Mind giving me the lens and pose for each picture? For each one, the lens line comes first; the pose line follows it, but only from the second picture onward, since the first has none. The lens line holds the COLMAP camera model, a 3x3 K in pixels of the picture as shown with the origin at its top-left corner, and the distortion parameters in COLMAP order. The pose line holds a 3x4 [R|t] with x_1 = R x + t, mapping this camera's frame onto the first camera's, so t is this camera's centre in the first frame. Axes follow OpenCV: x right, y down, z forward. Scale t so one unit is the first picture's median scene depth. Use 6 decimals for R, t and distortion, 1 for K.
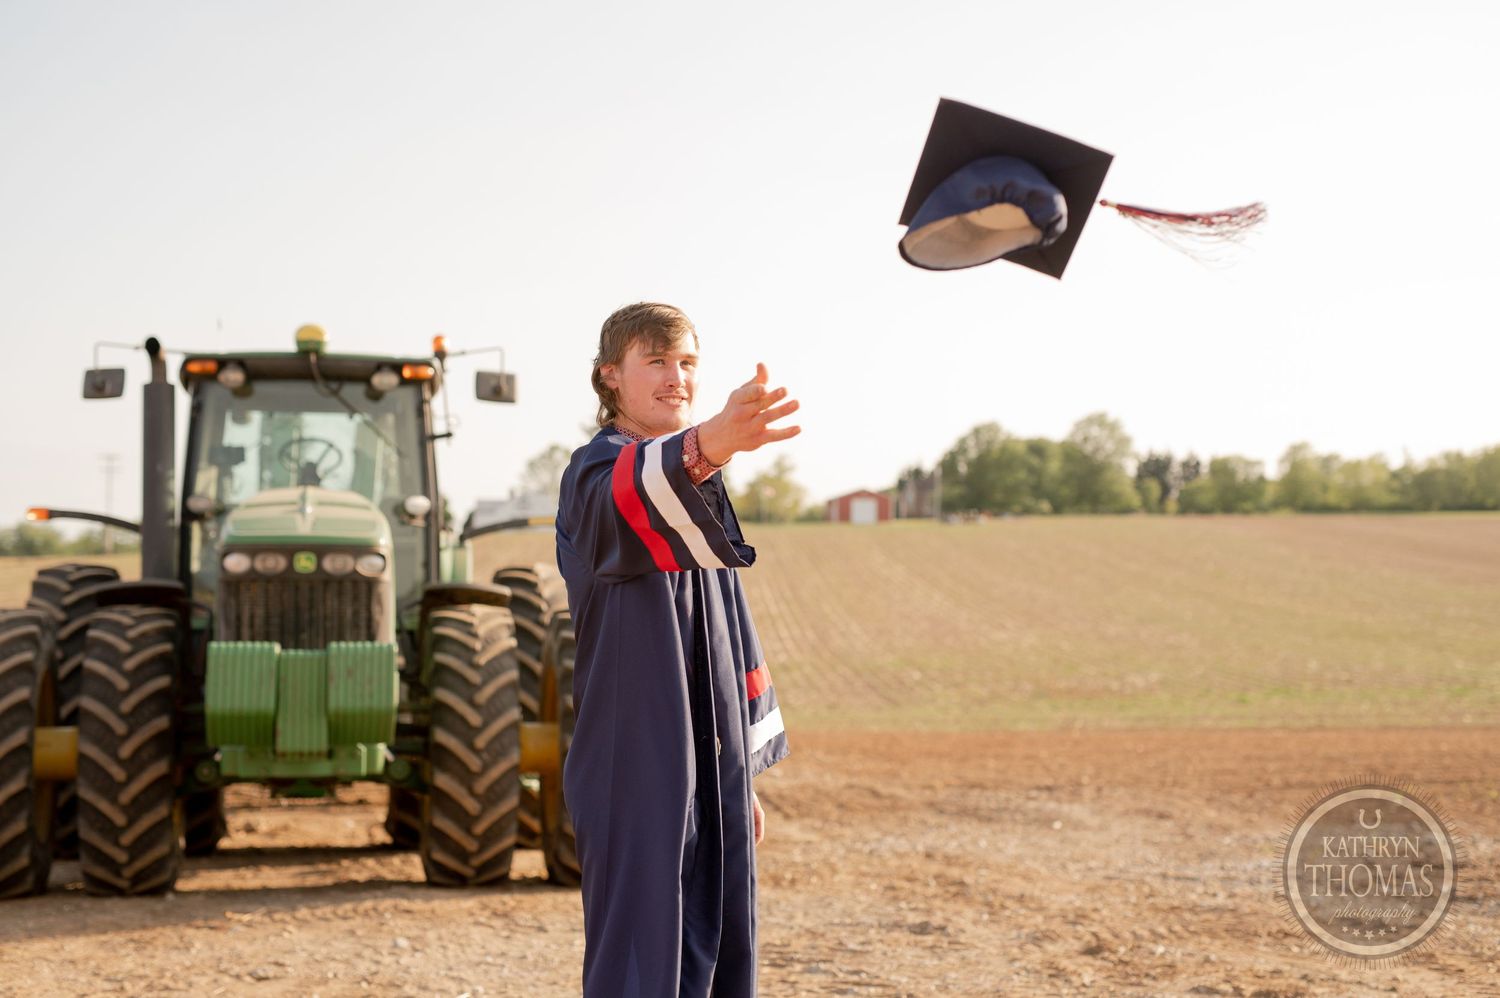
lens RADIAL K [[2115.1, 0, 755.4], [0, 2115.1, 499.8], [0, 0, 1]] dist [0.003060, 0.077179]
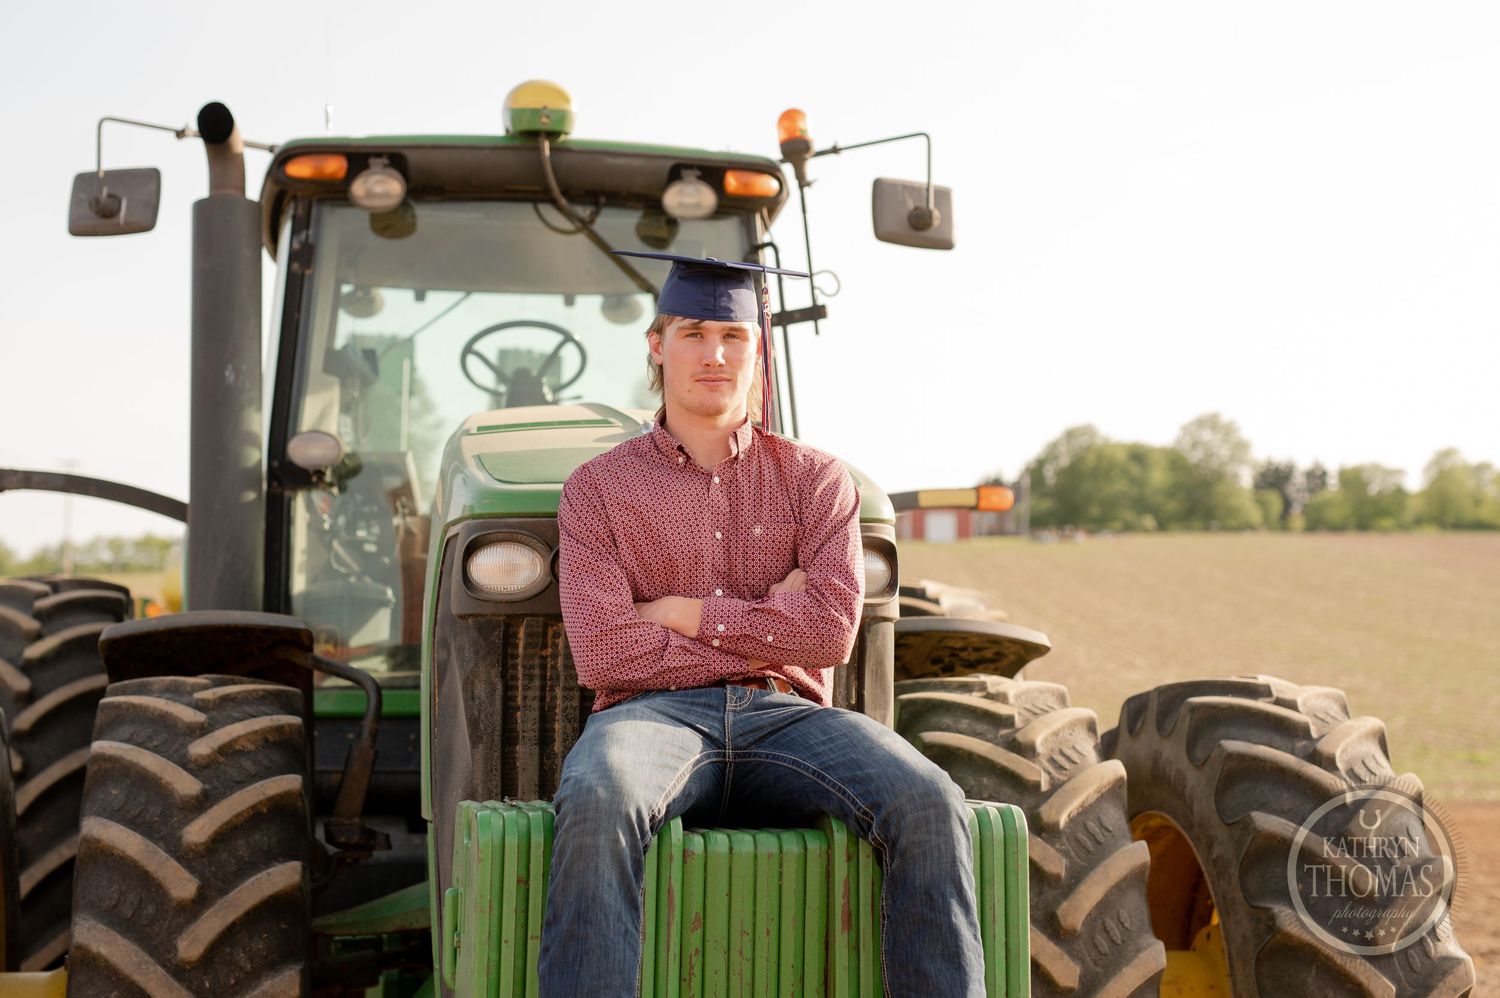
lens RADIAL K [[2378.0, 0, 723.2], [0, 2378.0, 439.9], [0, 0, 1]] dist [0.005122, 0.014179]
pose [[0.999628, 0.000631, -0.027266, -0.154296], [-0.001511, 0.999478, -0.032275, 0.016428], [0.027231, 0.032304, 0.999107, 0.464158]]
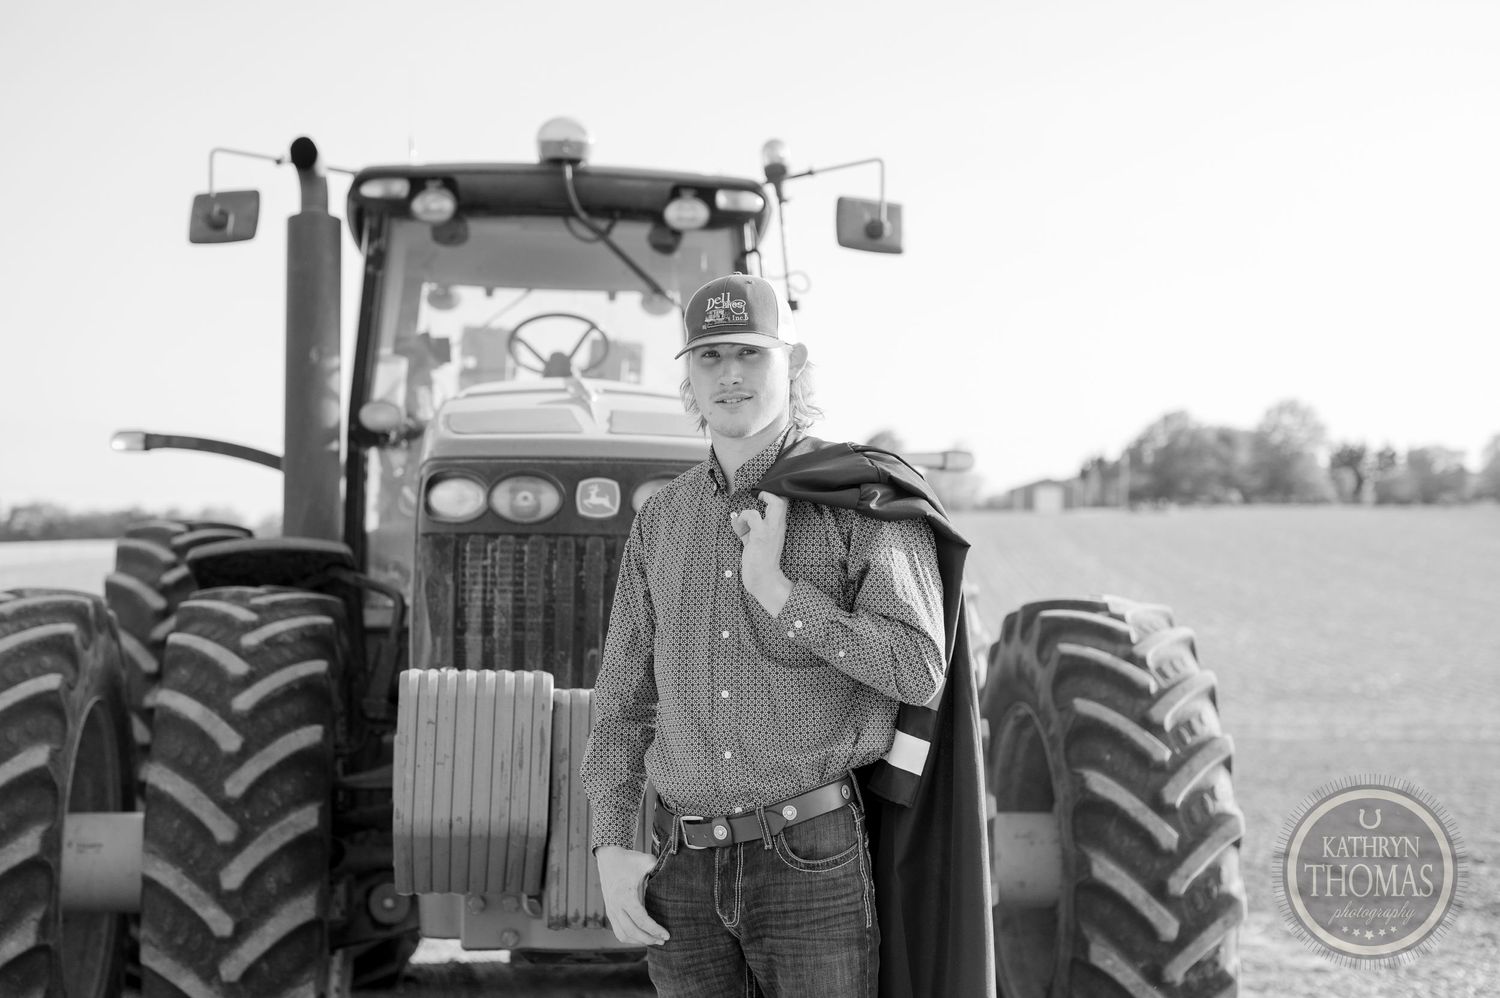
lens RADIAL K [[2096.0, 0, 753.0], [0, 2096.0, 500.1], [0, 0, 1]] dist [0.002451, 0.000385]
pose [[0.996835, 0.006605, -0.079227, -0.110399], [-0.006240, 0.999969, 0.004856, 0.021579], [0.079257, -0.004347, 0.996845, 0.417858]]
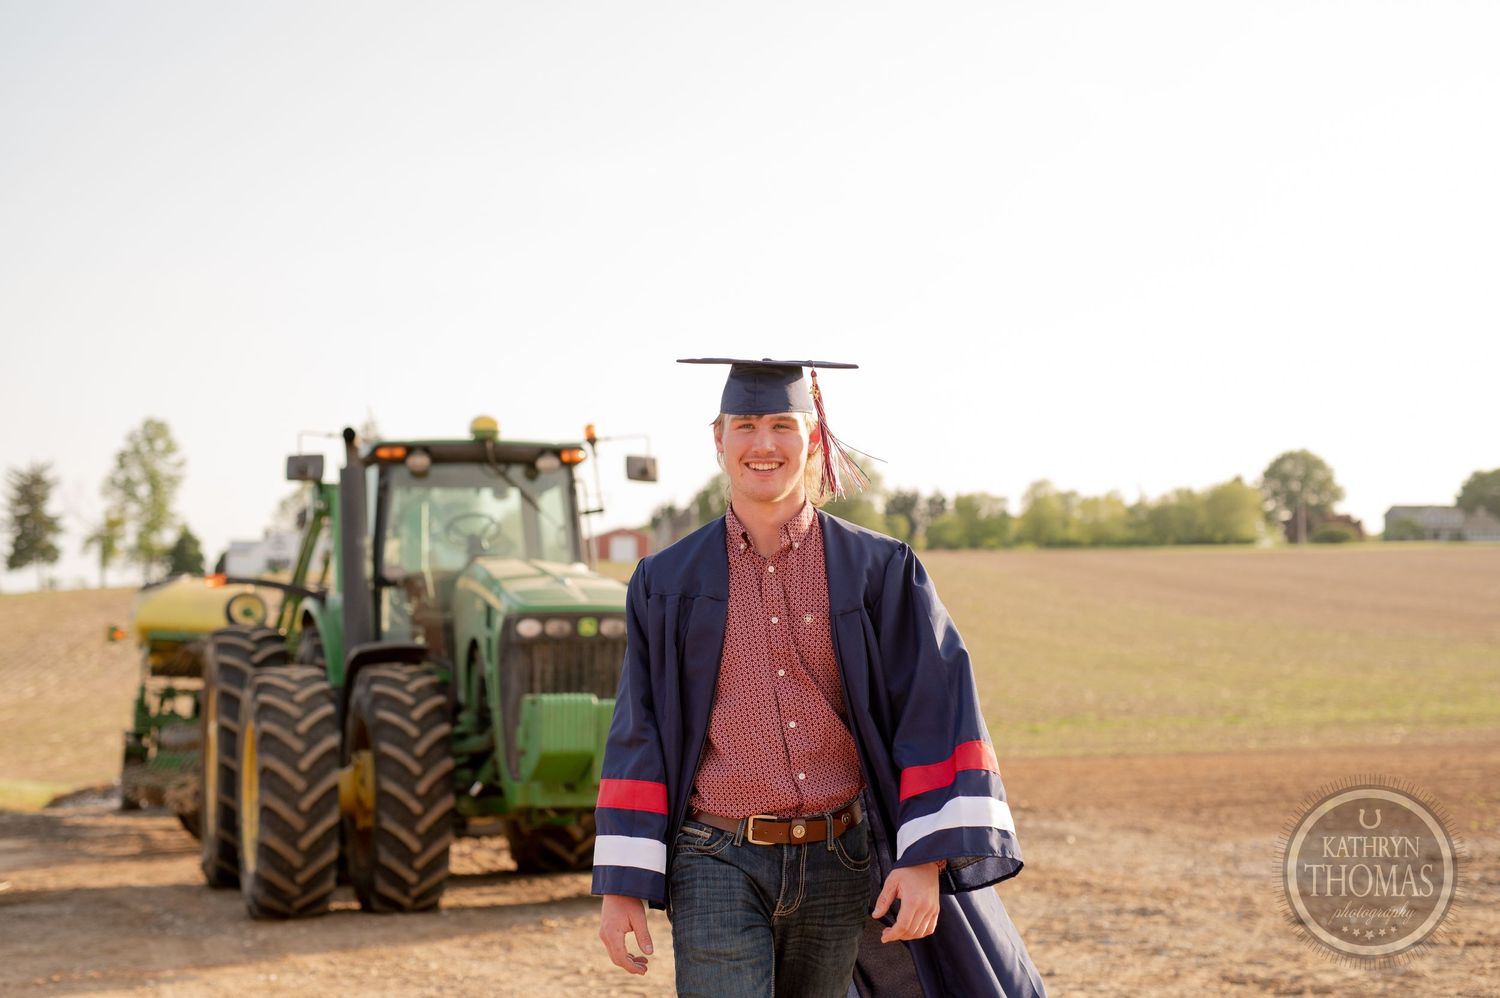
lens RADIAL K [[2123.7, 0, 758.4], [0, 2123.7, 501.0], [0, 0, 1]] dist [0.007846, 0.035954]
pose [[0.991691, -0.003331, 0.128603, -0.212809], [0.005405, 0.999861, -0.015779, -0.017405], [-0.128533, 0.016343, 0.991571, -0.162765]]
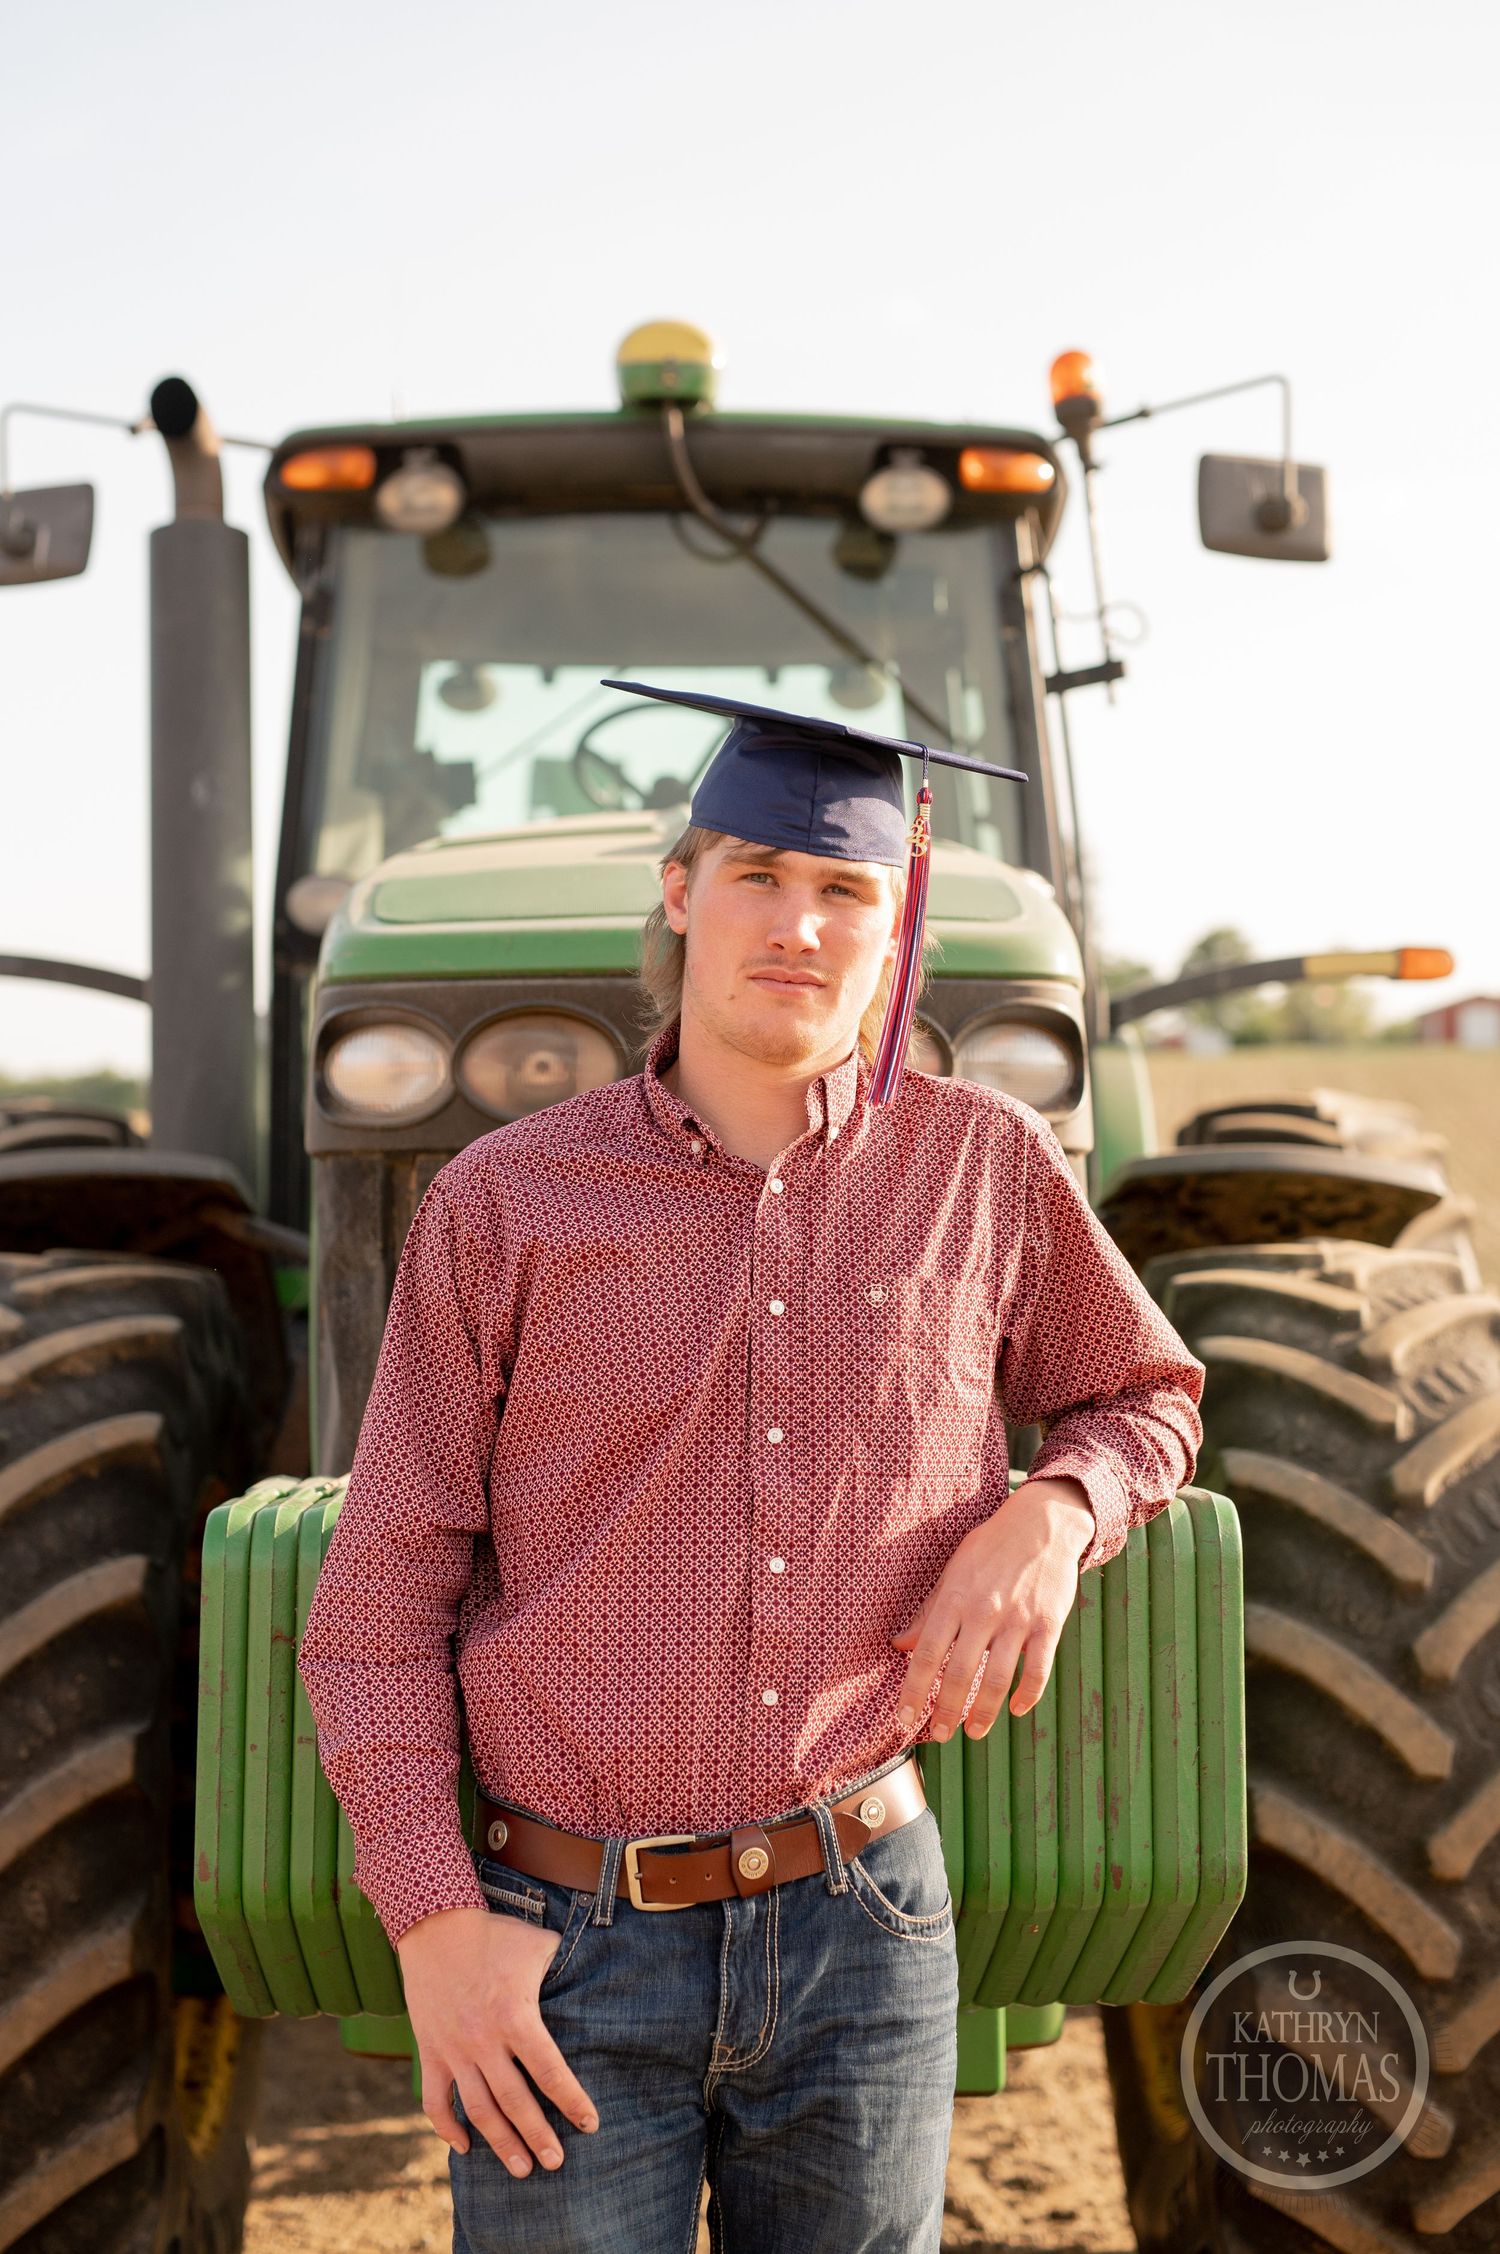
lens RADIAL K [[3149.6, 0, 749.6], [0, 3149.6, 1128.3], [0, 0, 1]] dist [0.002451, 0.000385]
pose [[0.986159, -0.010547, -0.165466, -0.123880], [0.016152, 0.999339, 0.032567, 0.020365], [0.165013, -0.034789, 0.985678, 0.547567]]
